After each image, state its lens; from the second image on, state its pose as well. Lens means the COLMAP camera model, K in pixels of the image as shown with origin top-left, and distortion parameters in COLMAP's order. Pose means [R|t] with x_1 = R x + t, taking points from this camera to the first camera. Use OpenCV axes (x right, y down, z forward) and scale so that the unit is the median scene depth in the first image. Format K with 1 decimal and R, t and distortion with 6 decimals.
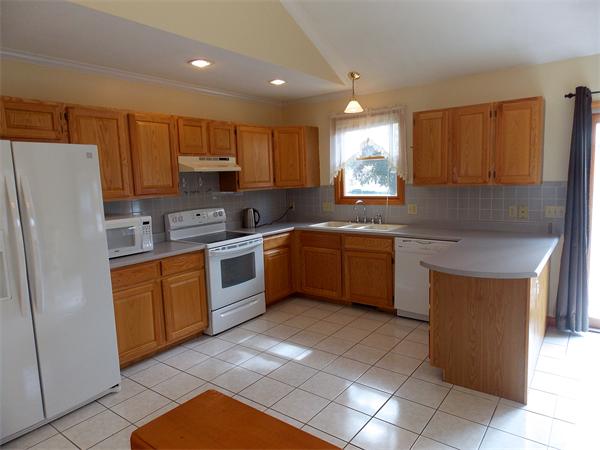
lens RADIAL K [[397.9, 0, 300.0], [0, 397.9, 225.0], [0, 0, 1]] dist [-0.004901, -0.001774]
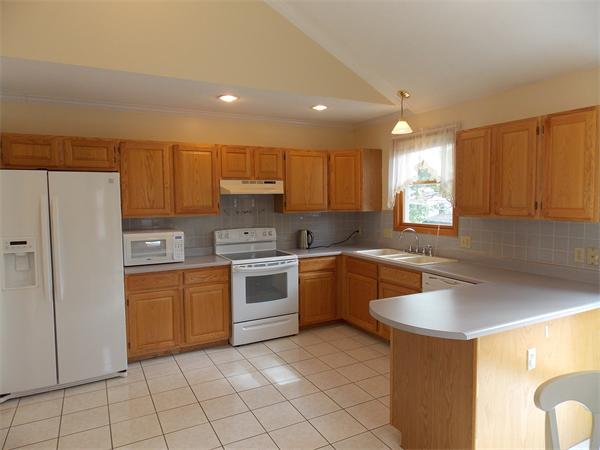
lens RADIAL K [[397.9, 0, 300.0], [0, 397.9, 225.0], [0, 0, 1]] dist [-0.004901, -0.001774]
pose [[0.905897, 0.053896, -0.420055, 0.354943], [-0.072712, 0.996934, -0.028898, -0.028653], [0.417210, 0.056722, 0.907038, 0.077651]]
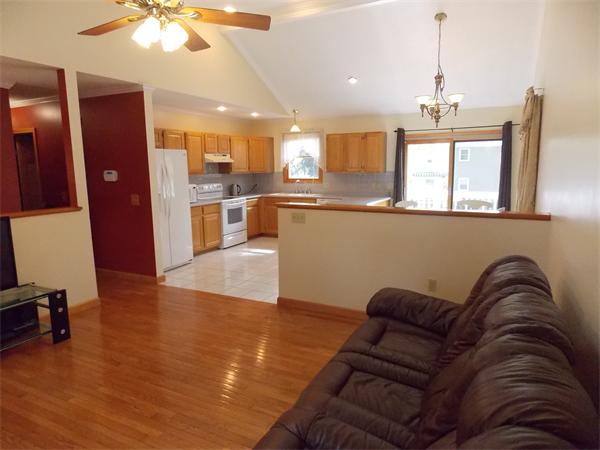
lens RADIAL K [[397.9, 0, 300.0], [0, 397.9, 225.0], [0, 0, 1]] dist [-0.004901, -0.001774]
pose [[0.984267, -0.003512, 0.176650, -0.183944], [-0.000386, 0.999757, 0.022030, 0.115592], [-0.176685, -0.021752, 0.984027, -0.891850]]
